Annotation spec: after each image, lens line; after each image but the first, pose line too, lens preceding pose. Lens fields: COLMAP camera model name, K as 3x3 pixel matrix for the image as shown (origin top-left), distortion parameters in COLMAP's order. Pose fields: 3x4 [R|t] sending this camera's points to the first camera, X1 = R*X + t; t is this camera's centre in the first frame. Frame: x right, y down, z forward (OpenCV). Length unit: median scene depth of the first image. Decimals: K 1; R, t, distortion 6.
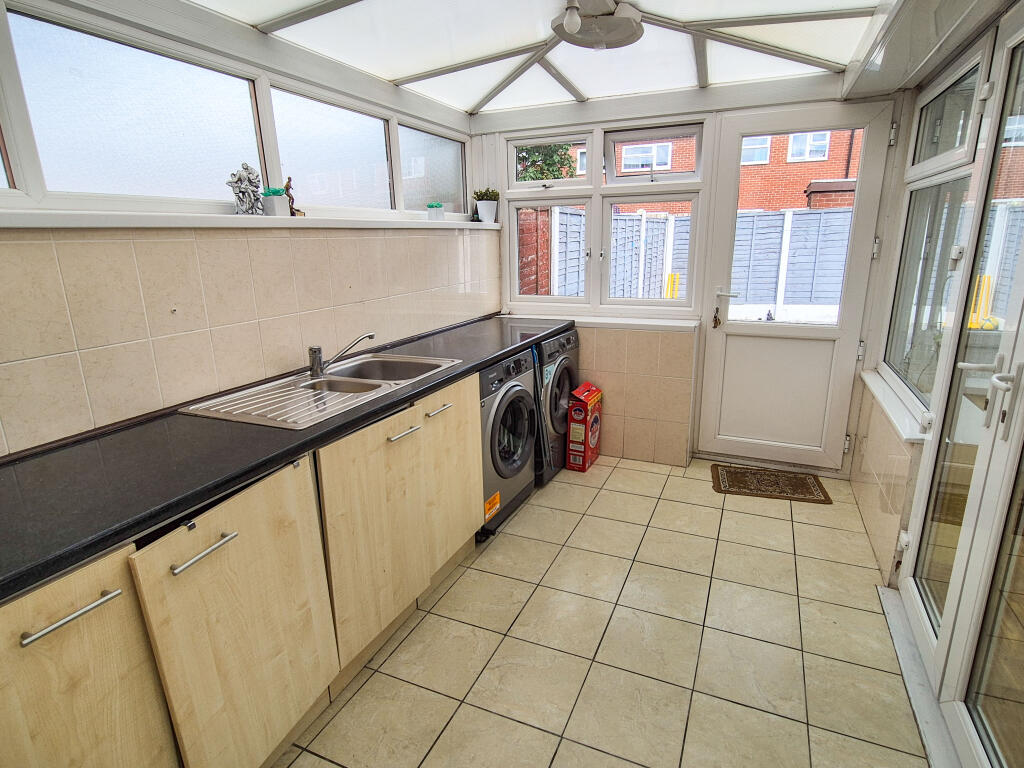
lens RADIAL K [[558.1, 0, 515.4], [0, 558.1, 388.4], [0, 0, 1]] dist [0.000744, 0.000059]
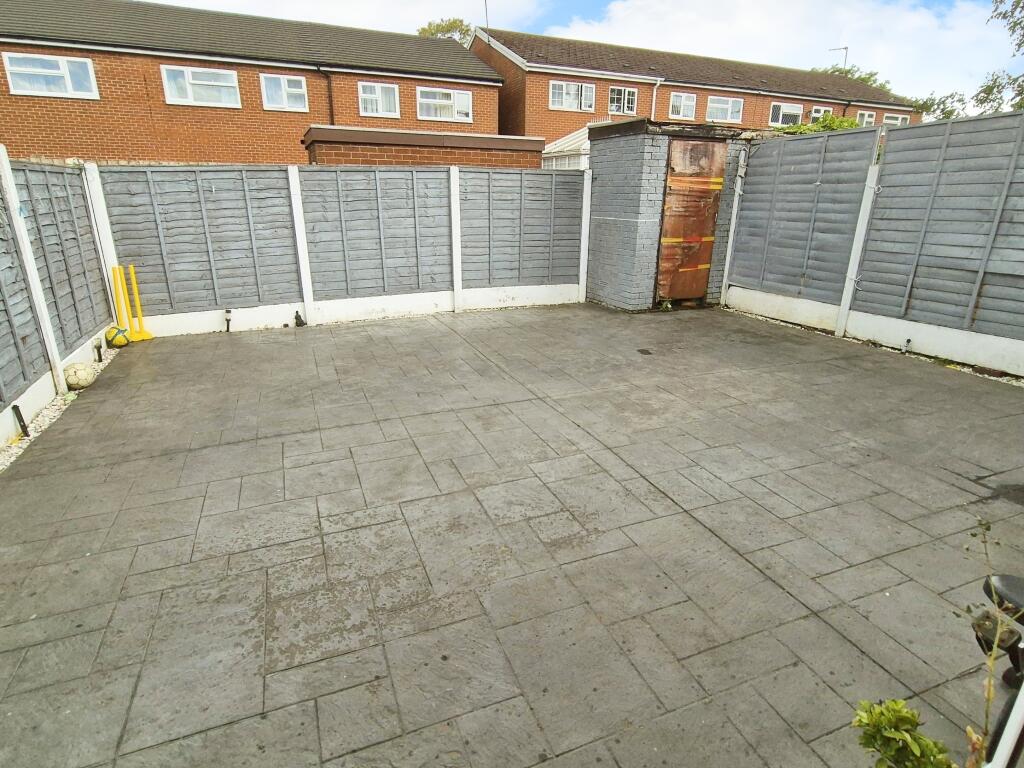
lens RADIAL K [[555.2, 0, 513.7], [0, 555.2, 384.0], [0, 0, 1]] dist [0.005514, 0.000405]
pose [[0.679551, -0.217543, 0.700632, 0.134285], [0.177693, 0.975394, 0.130509, -0.094073], [-0.711784, 0.035810, 0.701485, 0.325675]]
